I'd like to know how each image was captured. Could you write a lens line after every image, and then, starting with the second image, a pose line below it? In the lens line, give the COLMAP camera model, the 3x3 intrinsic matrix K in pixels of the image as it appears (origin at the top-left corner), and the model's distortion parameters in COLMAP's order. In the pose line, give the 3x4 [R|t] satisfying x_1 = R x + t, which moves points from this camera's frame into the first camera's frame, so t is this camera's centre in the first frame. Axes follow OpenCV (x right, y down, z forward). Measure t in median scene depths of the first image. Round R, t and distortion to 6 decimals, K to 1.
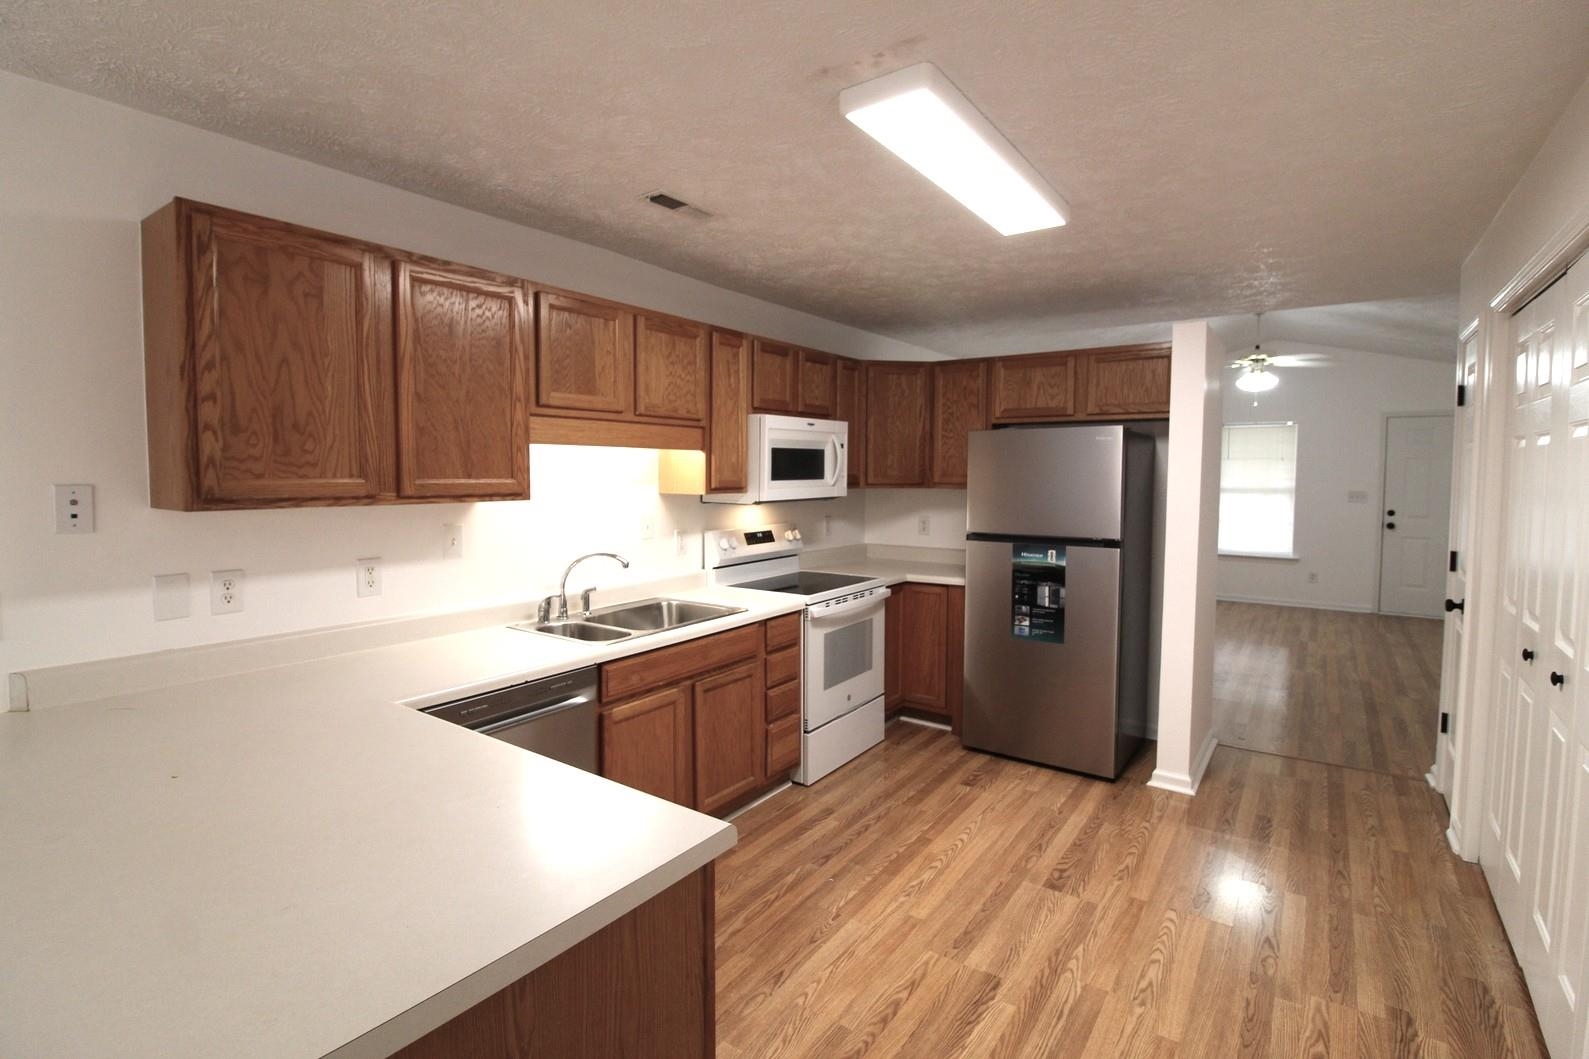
lens RADIAL K [[811.7, 0, 774.7], [0, 811.7, 525.7], [0, 0, 1]] dist [0.000220, -0.000297]
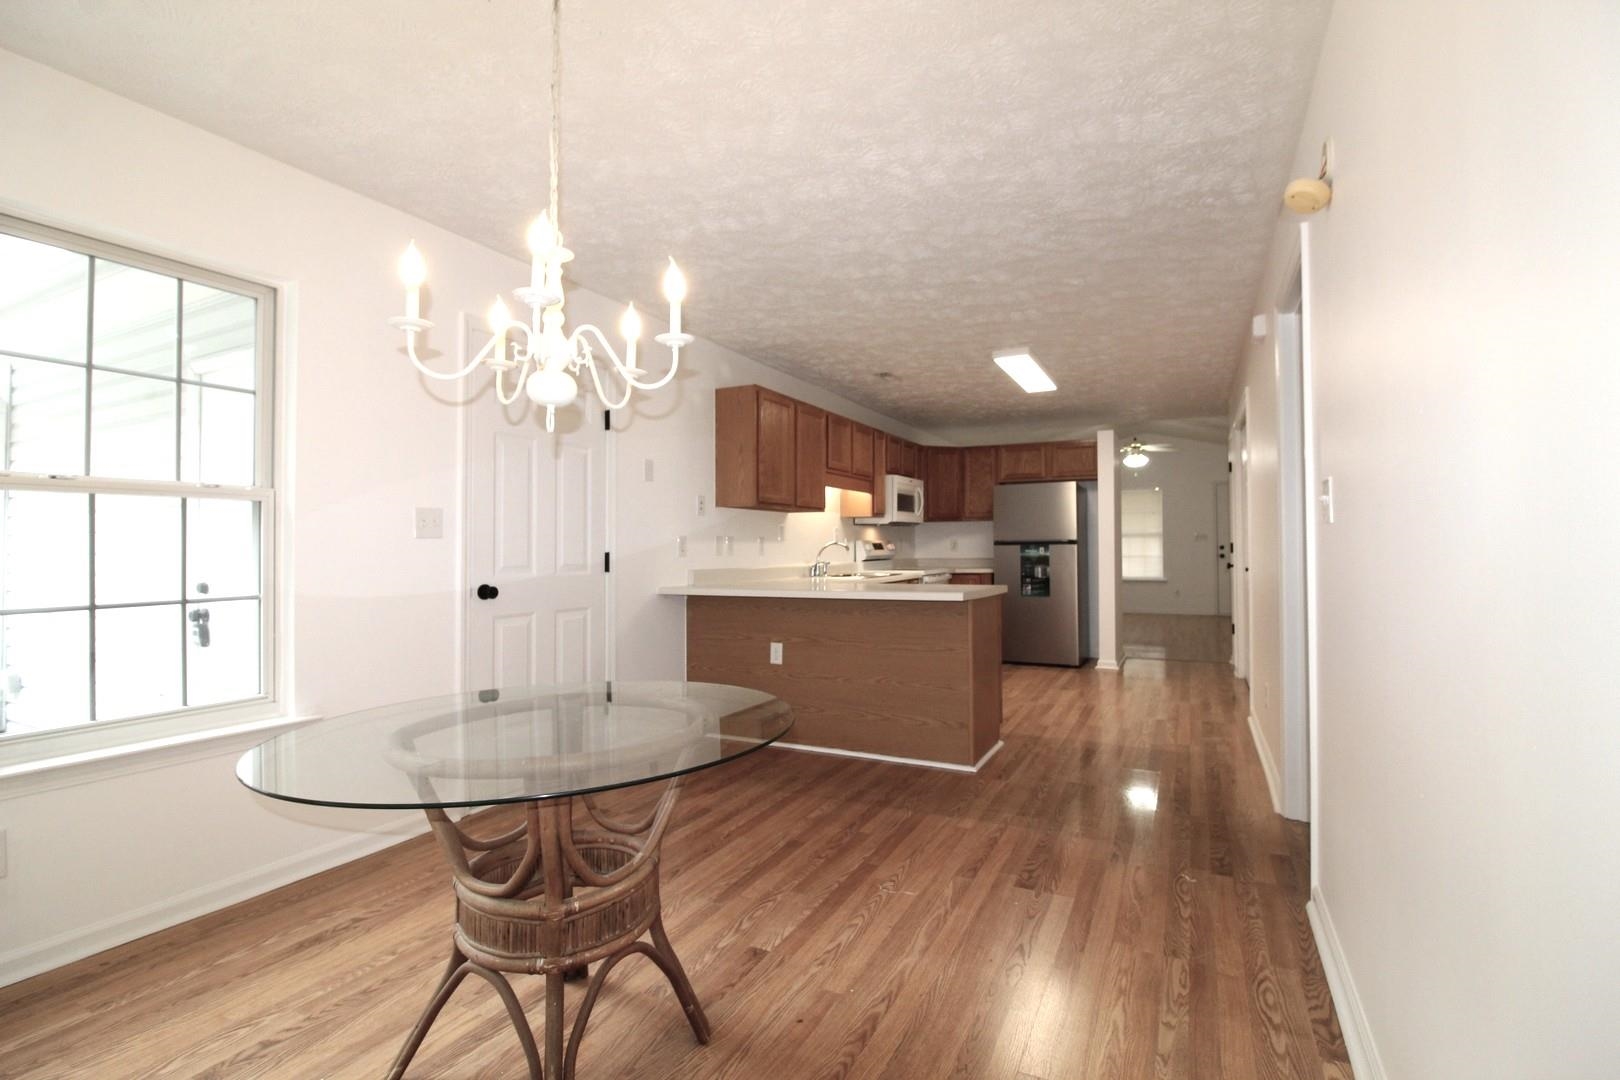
lens RADIAL K [[751.0, 0, 814.2], [0, 751.0, 532.1], [0, 0, 1]] dist [0.004341, -0.014649]
pose [[0.991201, -0.003050, 0.132333, -0.397688], [0.013168, 0.997047, -0.075655, 0.114724], [-0.131712, 0.076732, 0.988314, -0.634431]]
